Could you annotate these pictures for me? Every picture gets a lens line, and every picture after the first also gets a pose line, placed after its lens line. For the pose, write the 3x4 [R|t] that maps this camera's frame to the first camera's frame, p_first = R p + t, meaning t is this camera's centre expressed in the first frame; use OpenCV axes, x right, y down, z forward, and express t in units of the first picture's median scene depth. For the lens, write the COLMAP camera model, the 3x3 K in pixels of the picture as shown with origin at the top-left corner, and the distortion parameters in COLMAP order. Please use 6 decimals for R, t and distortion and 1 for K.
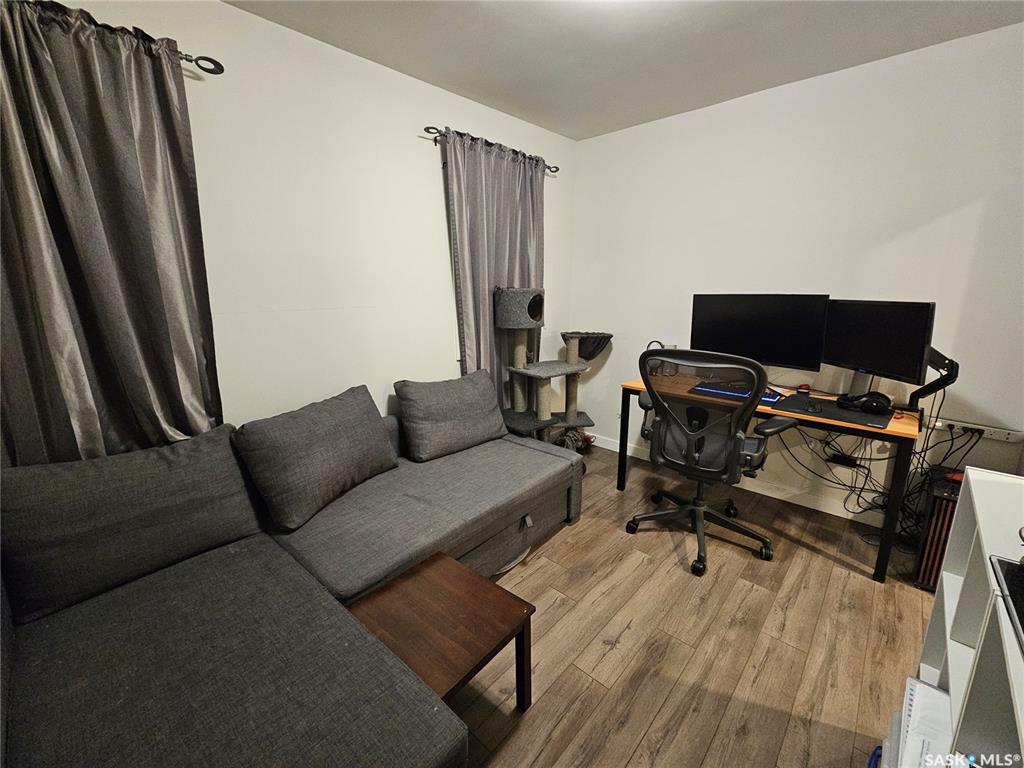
lens RADIAL K [[419.7, 0, 515.3], [0, 419.7, 382.4], [0, 0, 1]] dist [0.000977, -0.000290]
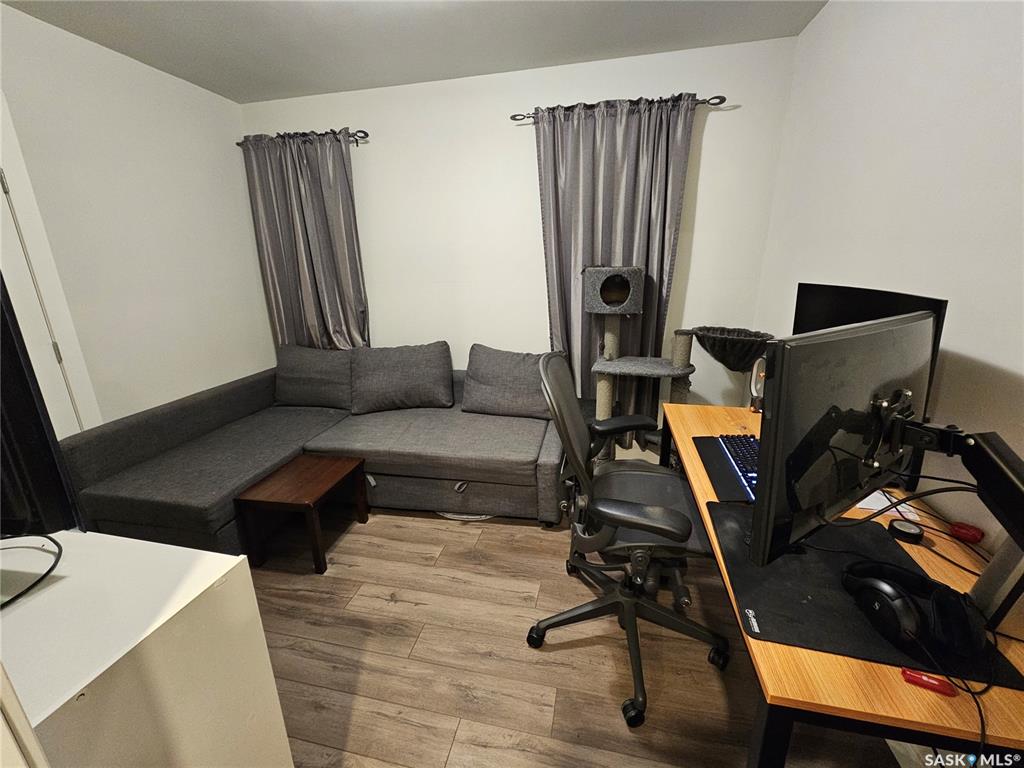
lens RADIAL K [[419.7, 0, 512.6], [0, 419.7, 382.2], [0, 0, 1]] dist [0.000977, -0.000290]
pose [[0.507689, 0.241343, -0.827046, 1.111638], [-0.182567, 0.968298, 0.170492, -0.168241], [0.841975, 0.064435, 0.535655, 0.606190]]
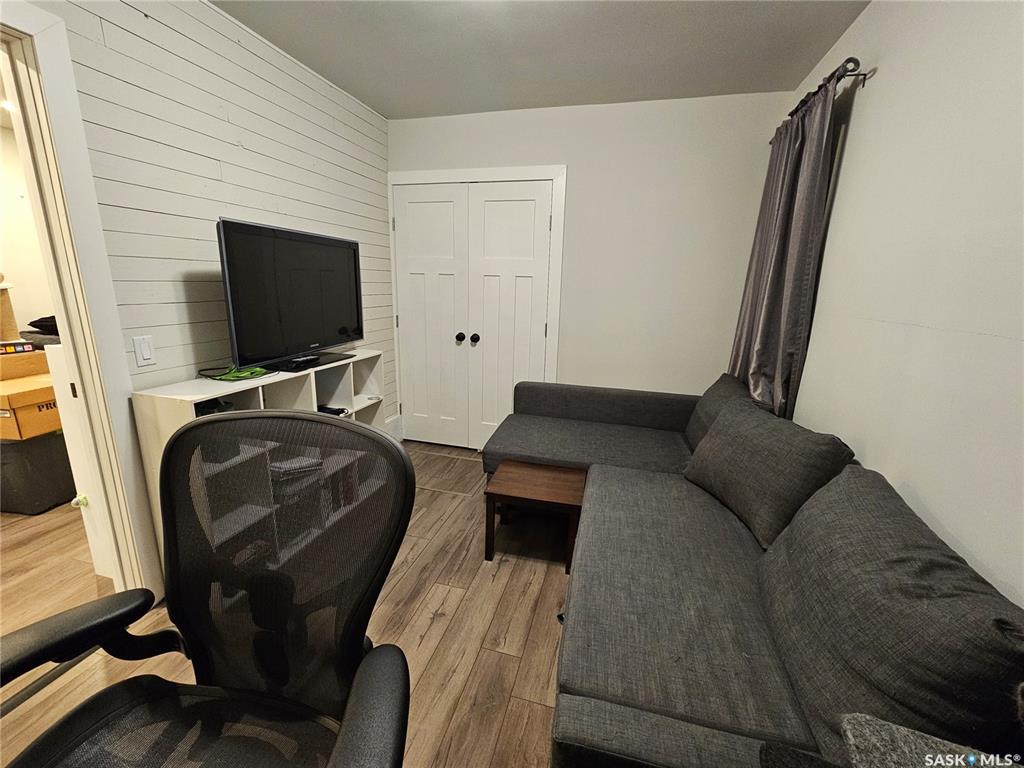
lens RADIAL K [[419.7, 0, 512.1], [0, 419.7, 378.7], [0, 0, 1]] dist [0.000977, -0.000290]
pose [[-0.886207, 0.094218, -0.453608, 0.463908], [-0.120370, 0.898653, 0.421822, -0.370055], [0.447380, 0.428422, -0.785051, 1.583047]]
